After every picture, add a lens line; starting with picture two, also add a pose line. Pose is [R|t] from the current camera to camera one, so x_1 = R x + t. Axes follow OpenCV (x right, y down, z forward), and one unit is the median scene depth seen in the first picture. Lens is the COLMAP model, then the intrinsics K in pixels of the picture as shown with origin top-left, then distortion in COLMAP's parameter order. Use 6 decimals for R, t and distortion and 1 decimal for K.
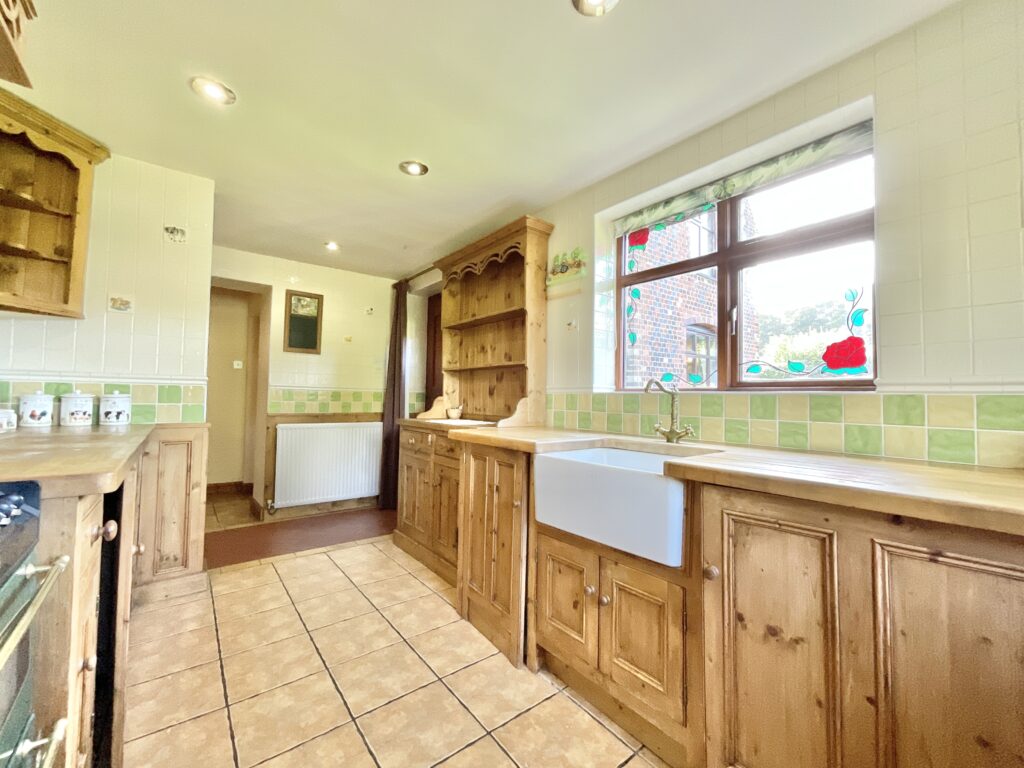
lens RADIAL K [[416.2, 0, 516.5], [0, 416.2, 383.6], [0, 0, 1]] dist [-0.000580, 0.000035]
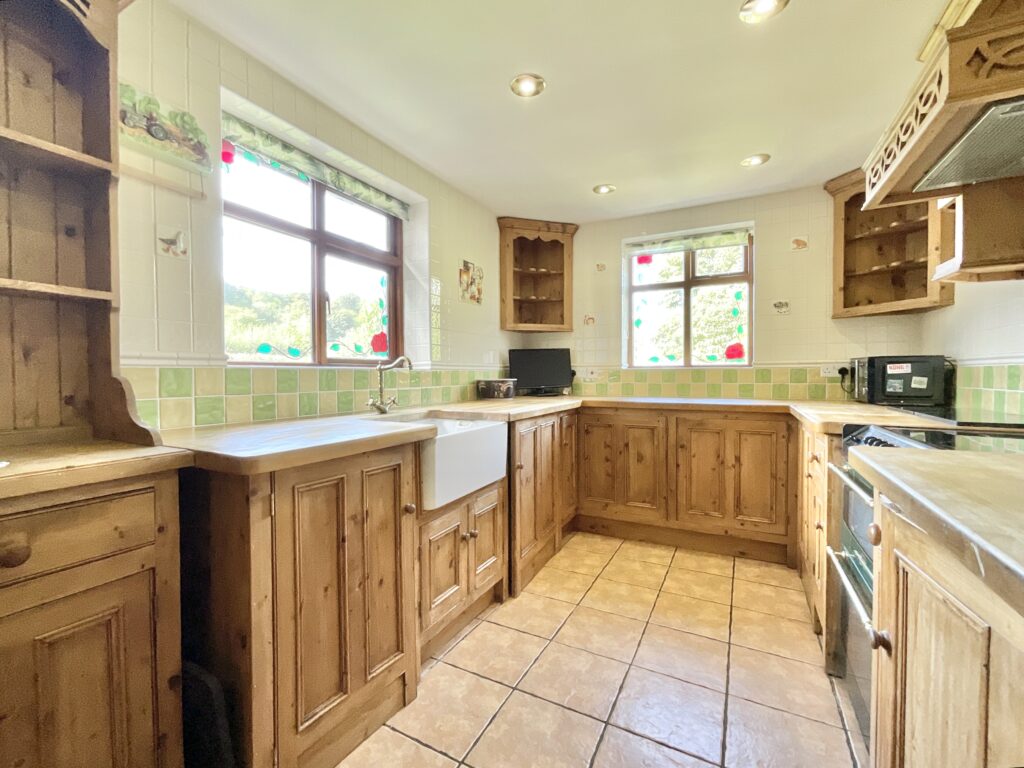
lens RADIAL K [[445.0, 0, 509.0], [0, 445.0, 382.5], [0, 0, 1]] dist [-0.003254, -0.000191]
pose [[-0.396758, -0.031444, 0.917384, -0.752865], [-0.033965, 0.999232, 0.019559, 0.022020], [-0.917295, -0.023399, -0.397521, 1.031455]]
